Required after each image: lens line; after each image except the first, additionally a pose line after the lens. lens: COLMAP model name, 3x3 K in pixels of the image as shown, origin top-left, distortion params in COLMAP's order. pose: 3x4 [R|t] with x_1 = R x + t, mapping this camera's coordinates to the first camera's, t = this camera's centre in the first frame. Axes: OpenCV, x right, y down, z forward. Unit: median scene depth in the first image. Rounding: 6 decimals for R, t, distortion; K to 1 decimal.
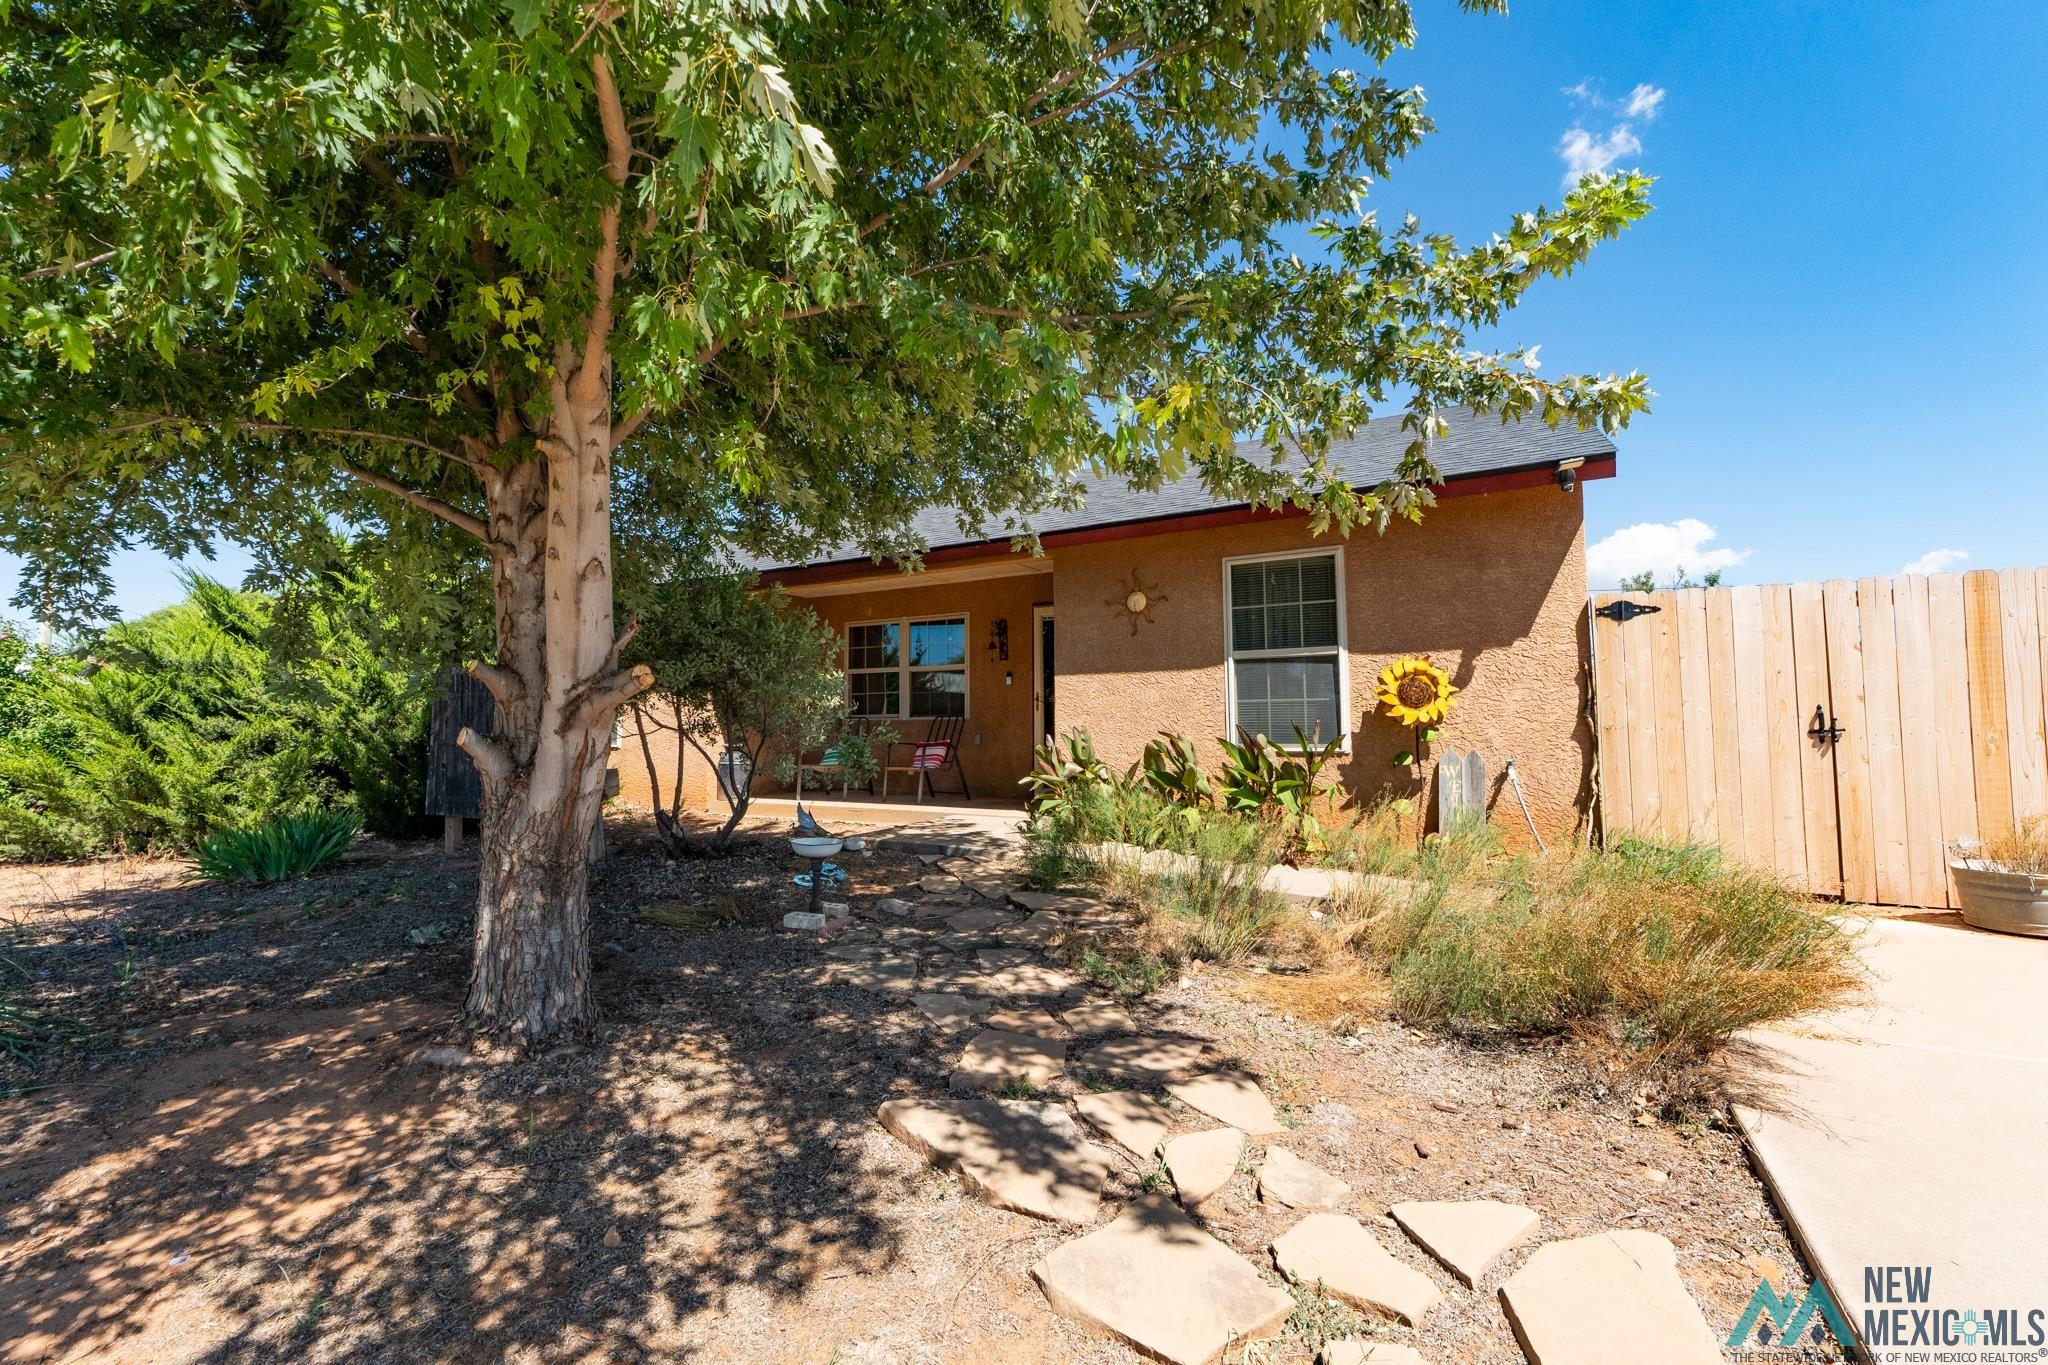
lens RADIAL K [[894.5, 0, 1042.1], [0, 894.5, 676.4], [0, 0, 1]] dist [-0.009022, 0.000808]
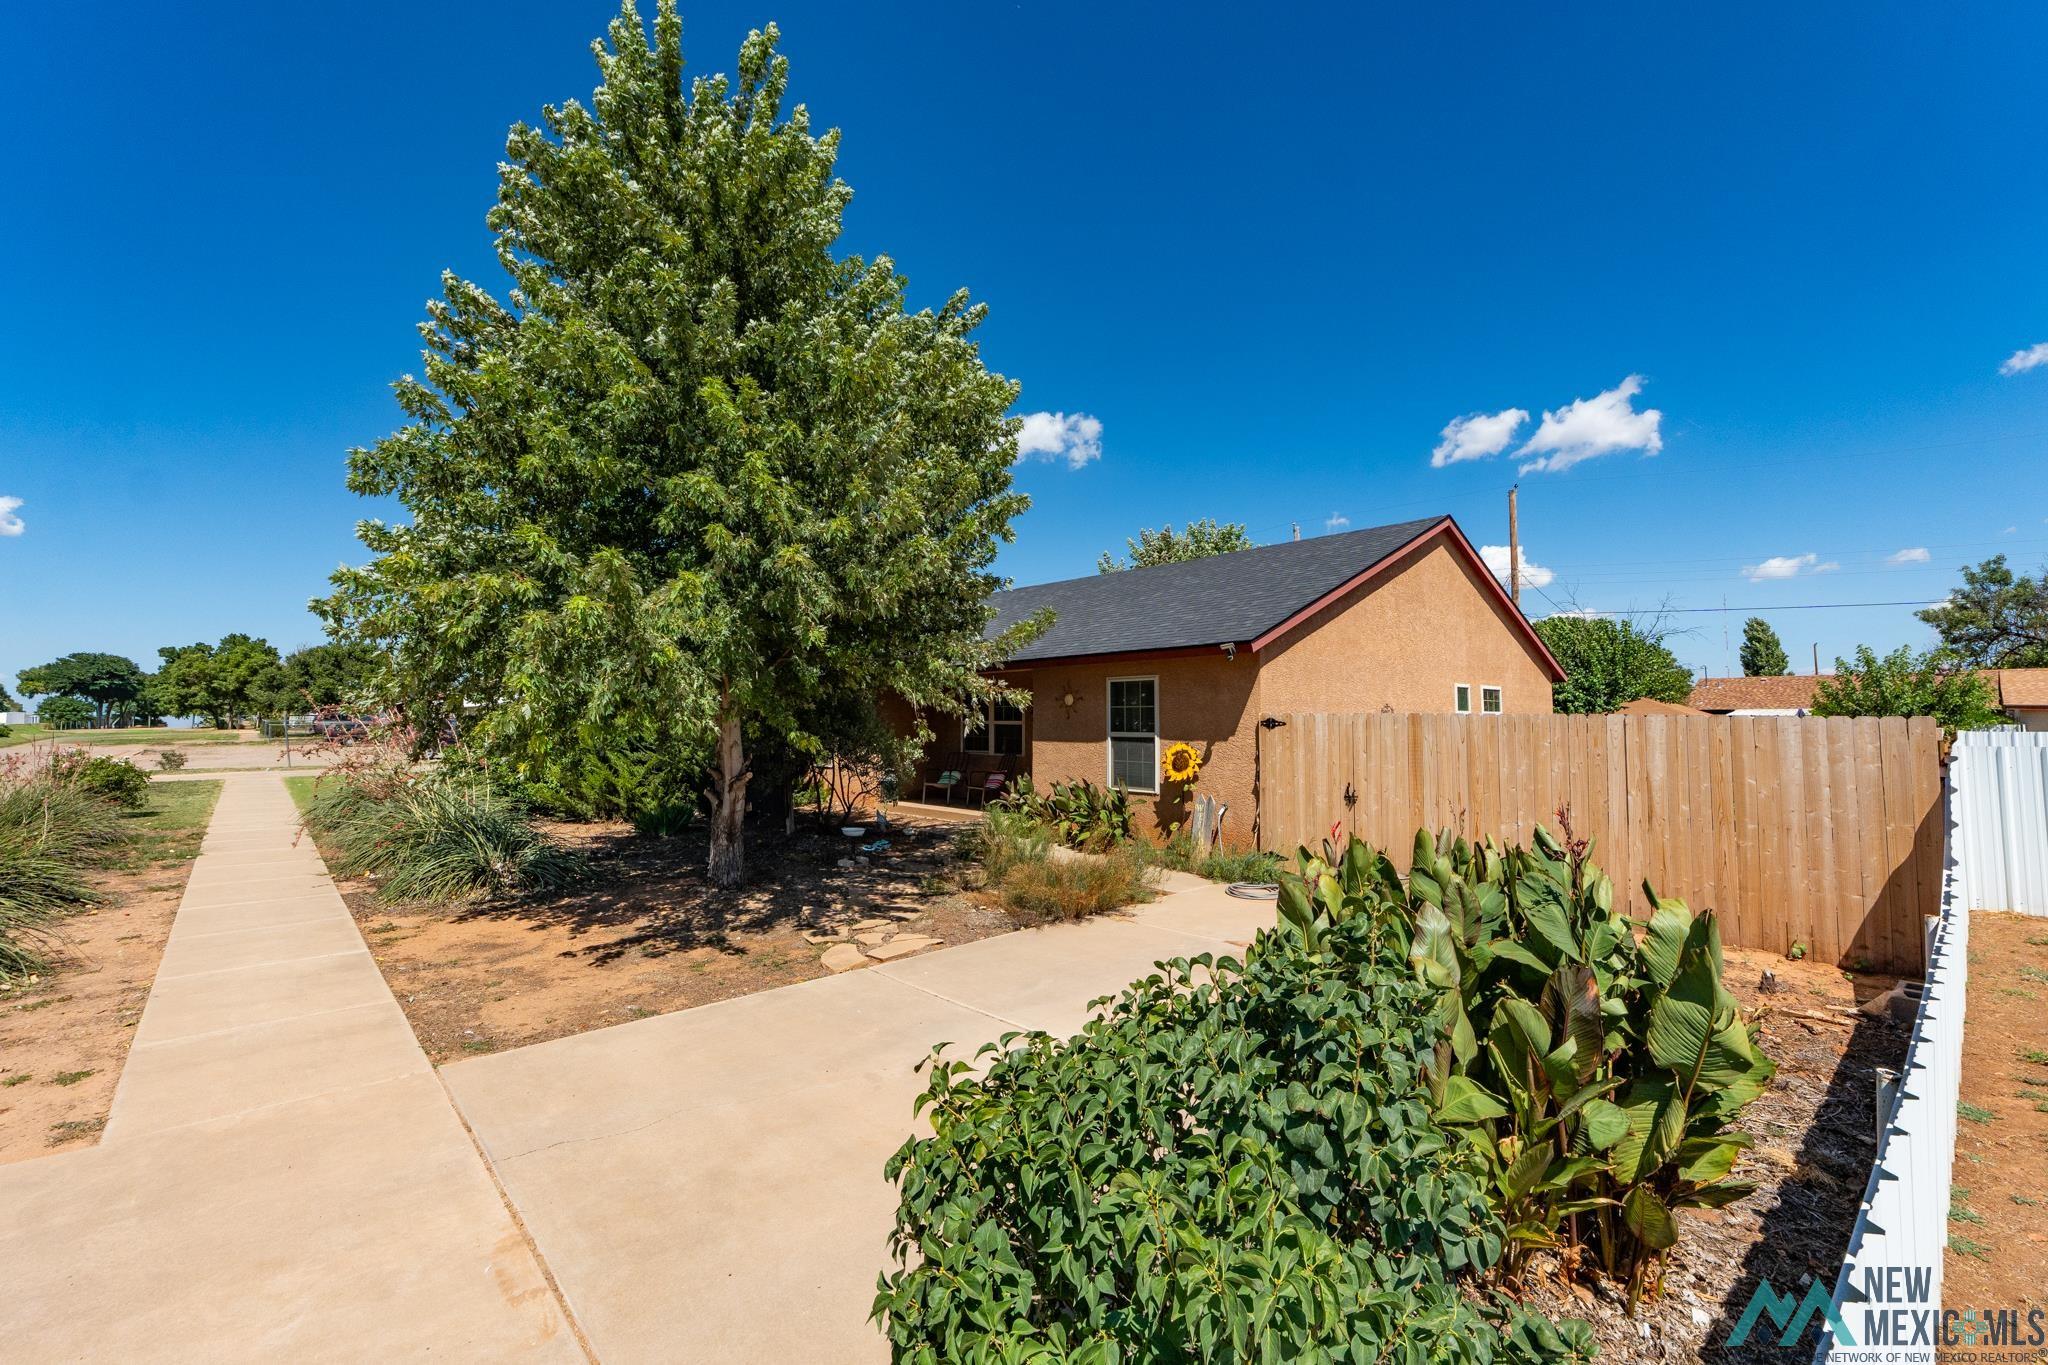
lens RADIAL K [[894.5, 0, 1018.4], [0, 894.5, 682.7], [0, 0, 1]] dist [-0.009022, 0.000808]
pose [[0.943212, -0.004982, -0.332153, 0.695408], [0.010488, 0.999836, 0.014787, -0.169007], [0.332025, -0.017431, 0.943109, -0.773243]]
